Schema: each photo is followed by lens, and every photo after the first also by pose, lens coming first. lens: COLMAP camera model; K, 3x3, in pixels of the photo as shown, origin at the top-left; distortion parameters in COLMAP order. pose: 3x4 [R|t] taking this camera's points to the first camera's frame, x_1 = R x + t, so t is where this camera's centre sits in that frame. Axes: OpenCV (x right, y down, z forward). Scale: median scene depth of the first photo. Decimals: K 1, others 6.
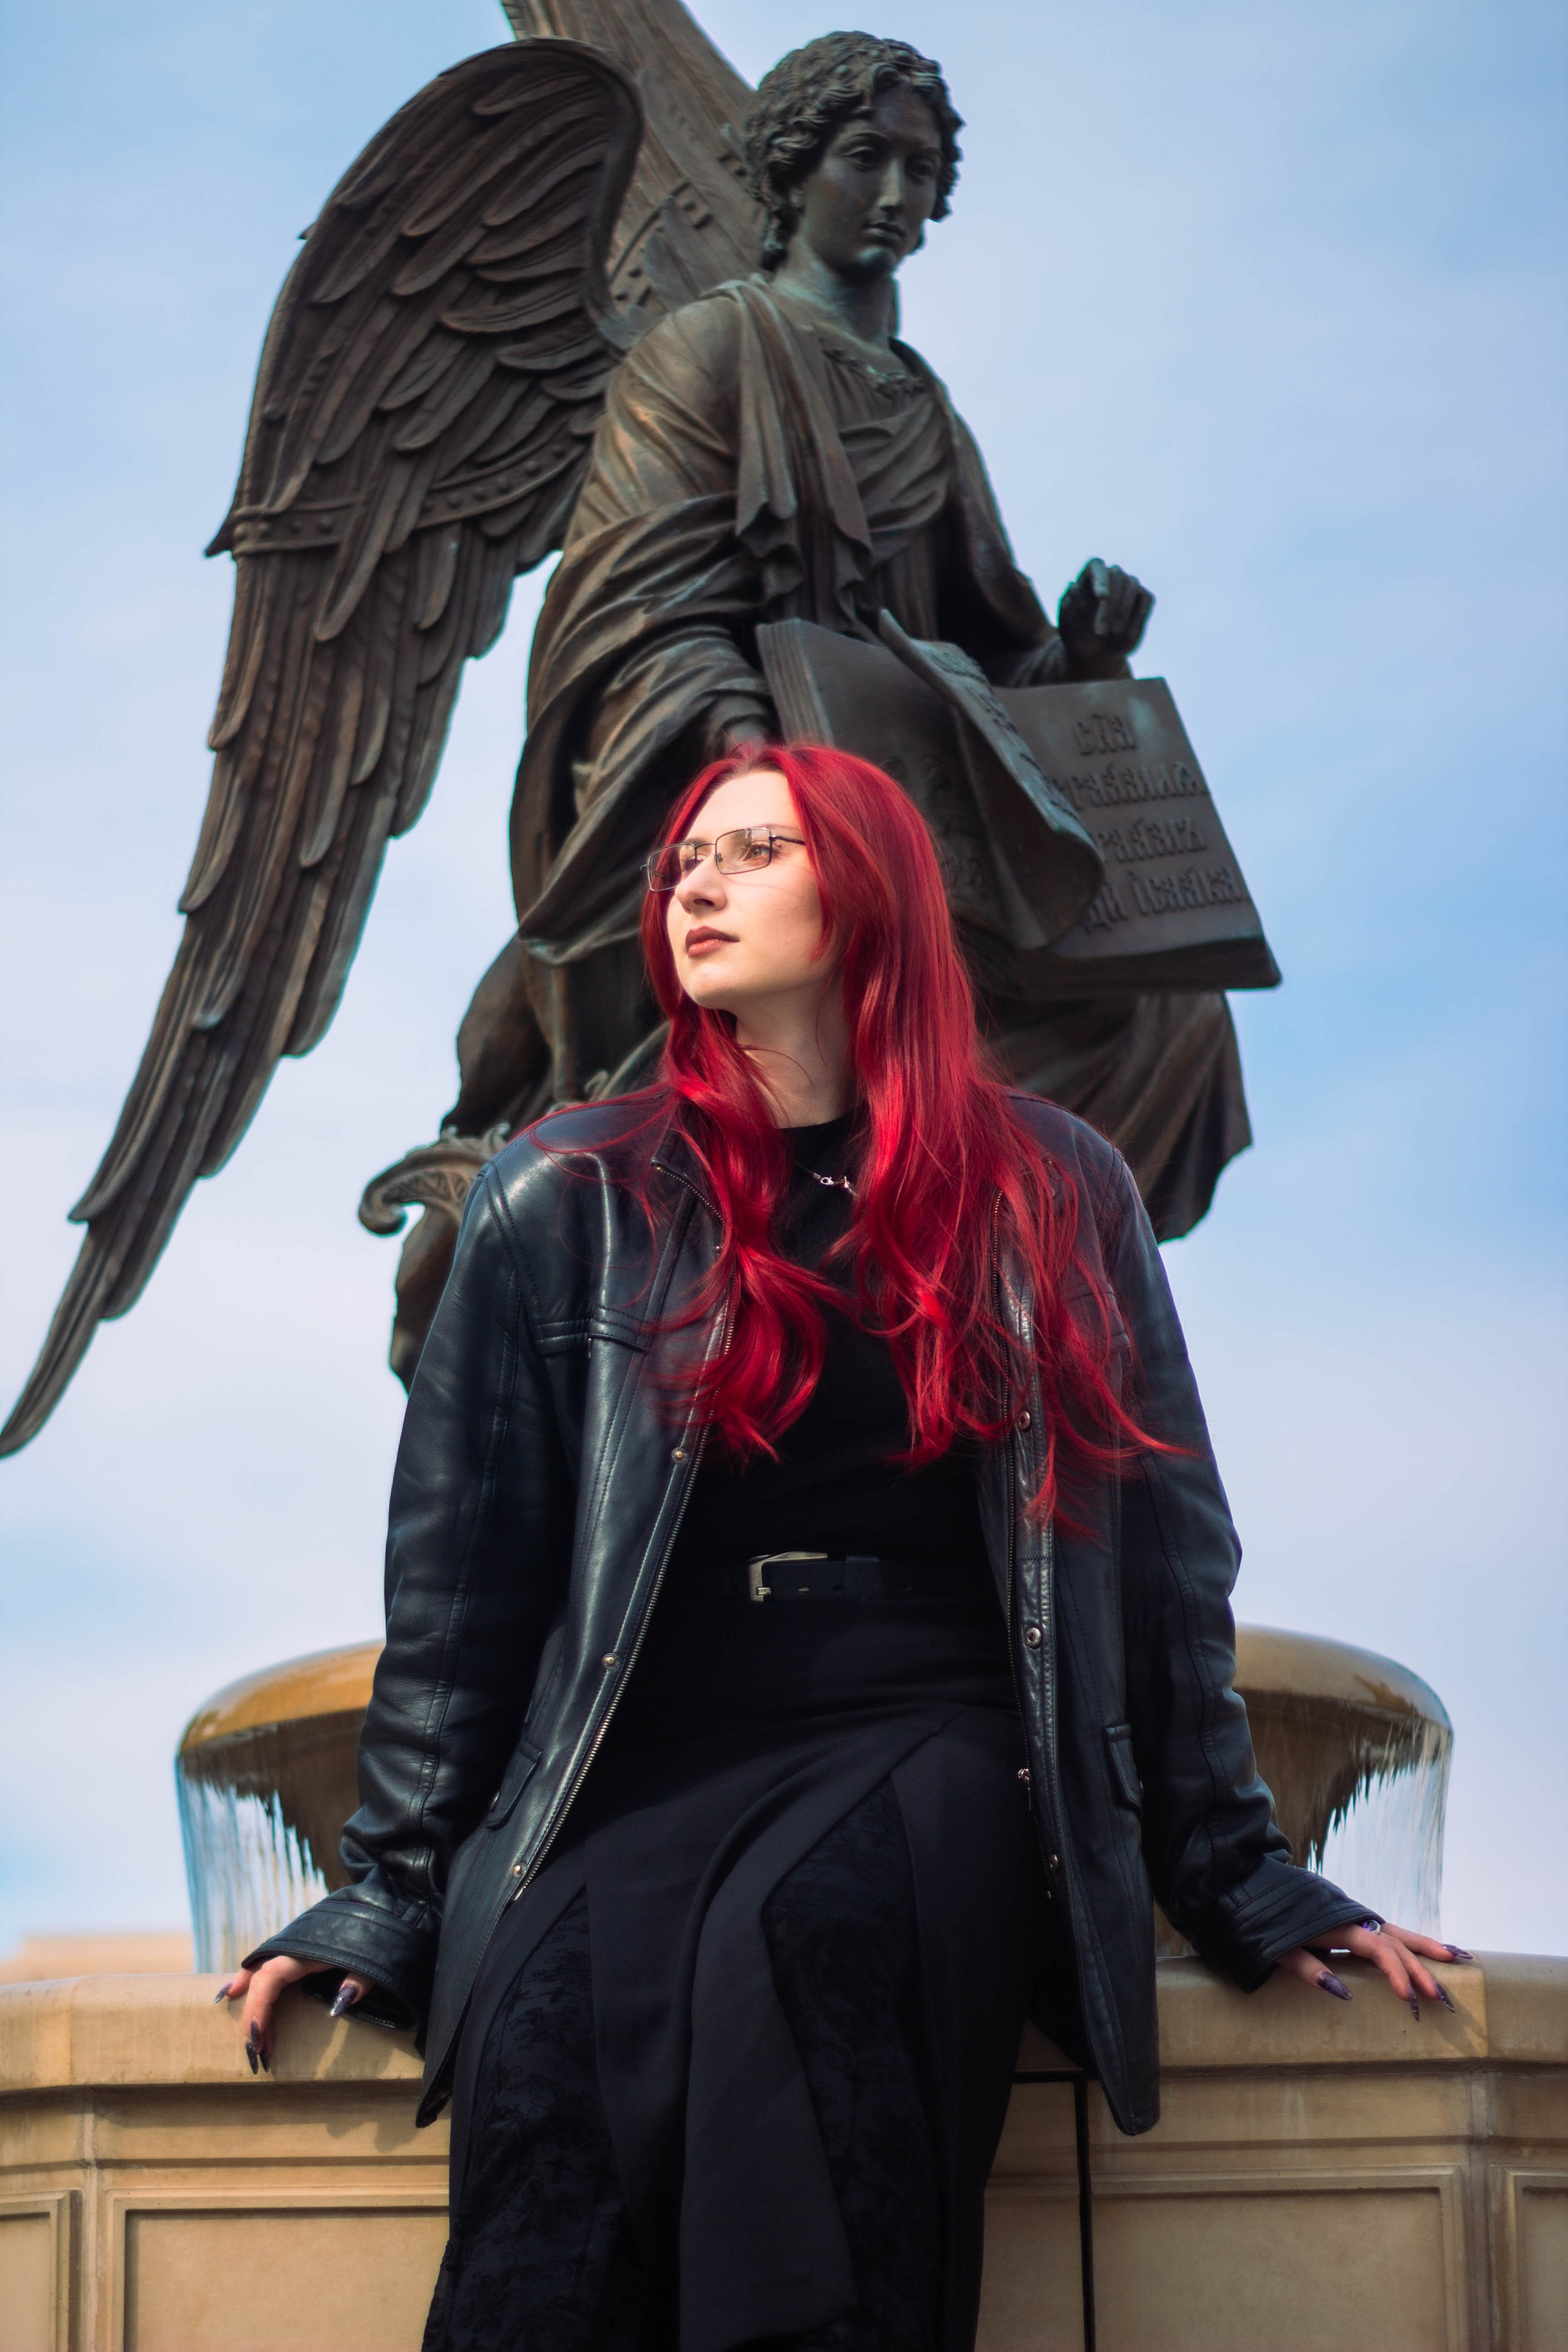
lens RADIAL K [[5410.1, 0, 842.2], [0, 5410.1, 1185.5], [0, 0, 1]] dist [-0.050324, -0.205847]
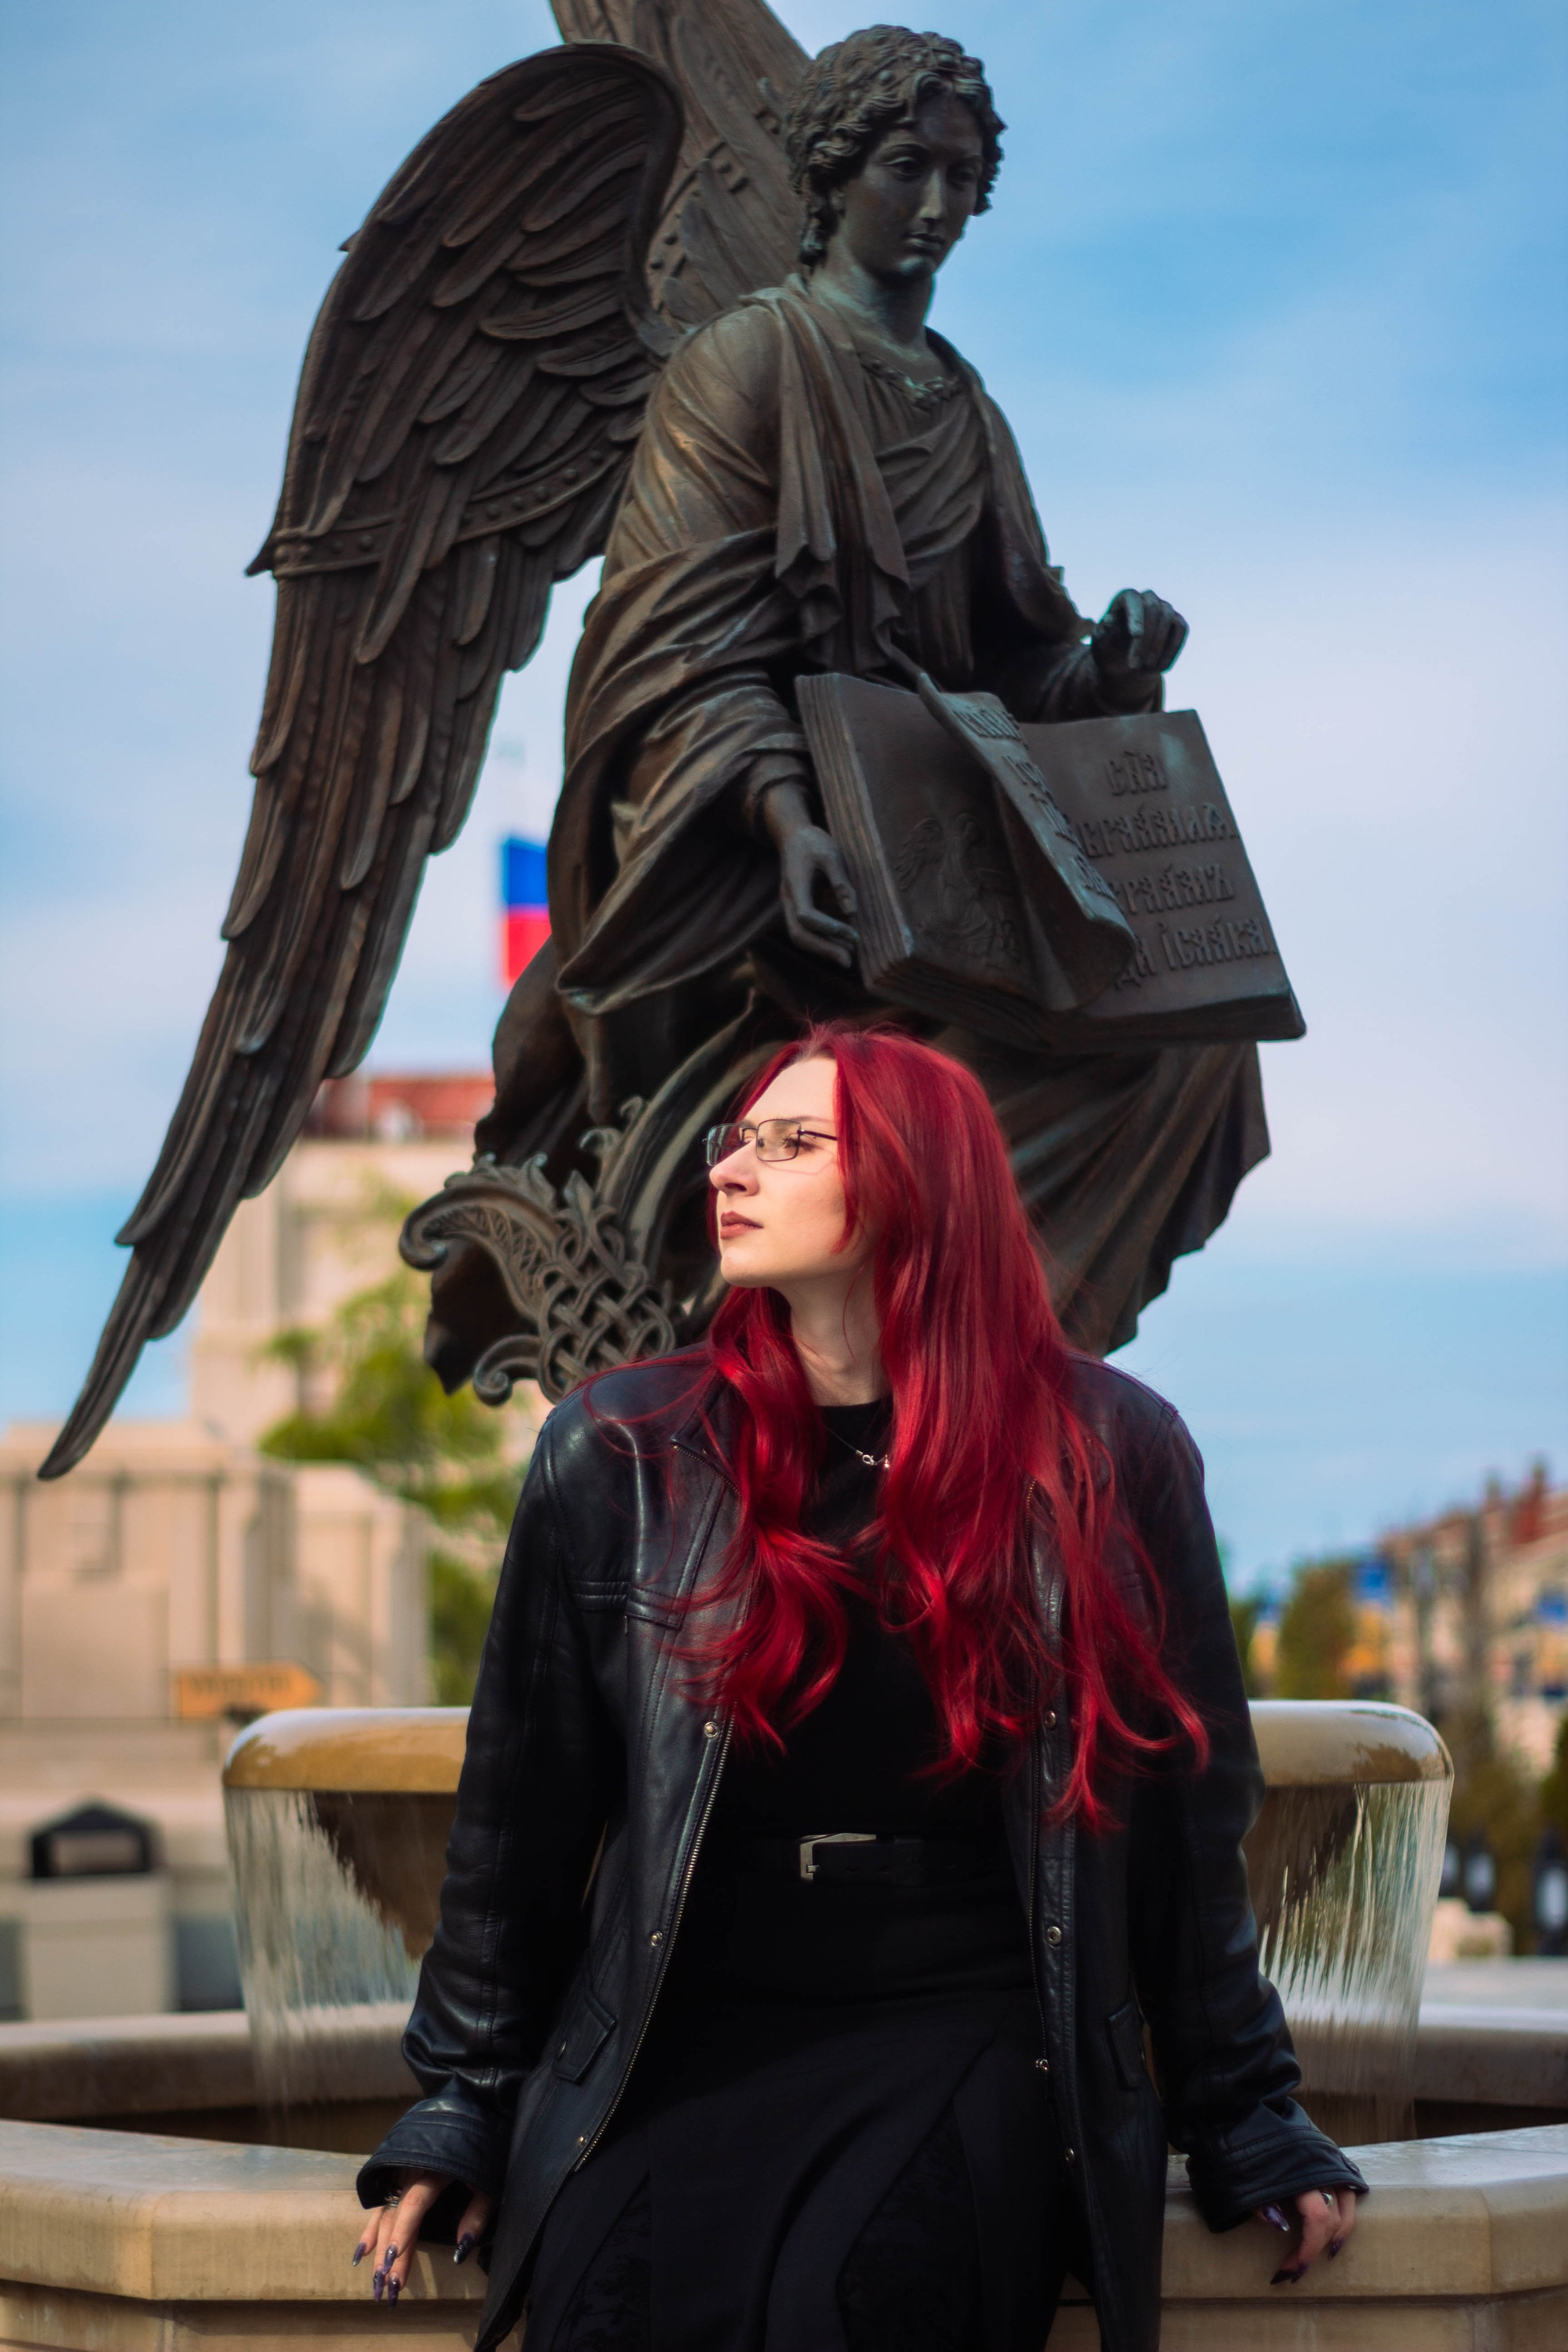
lens RADIAL K [[5410.1, 0, 842.2], [0, 5410.1, 1185.5], [0, 0, 1]] dist [-0.050324, -0.205847]
pose [[0.999856, 0.013417, 0.010352, -0.015852], [-0.014727, 0.990168, 0.139103, -0.145820], [-0.008383, -0.139235, 0.990224, -0.013254]]
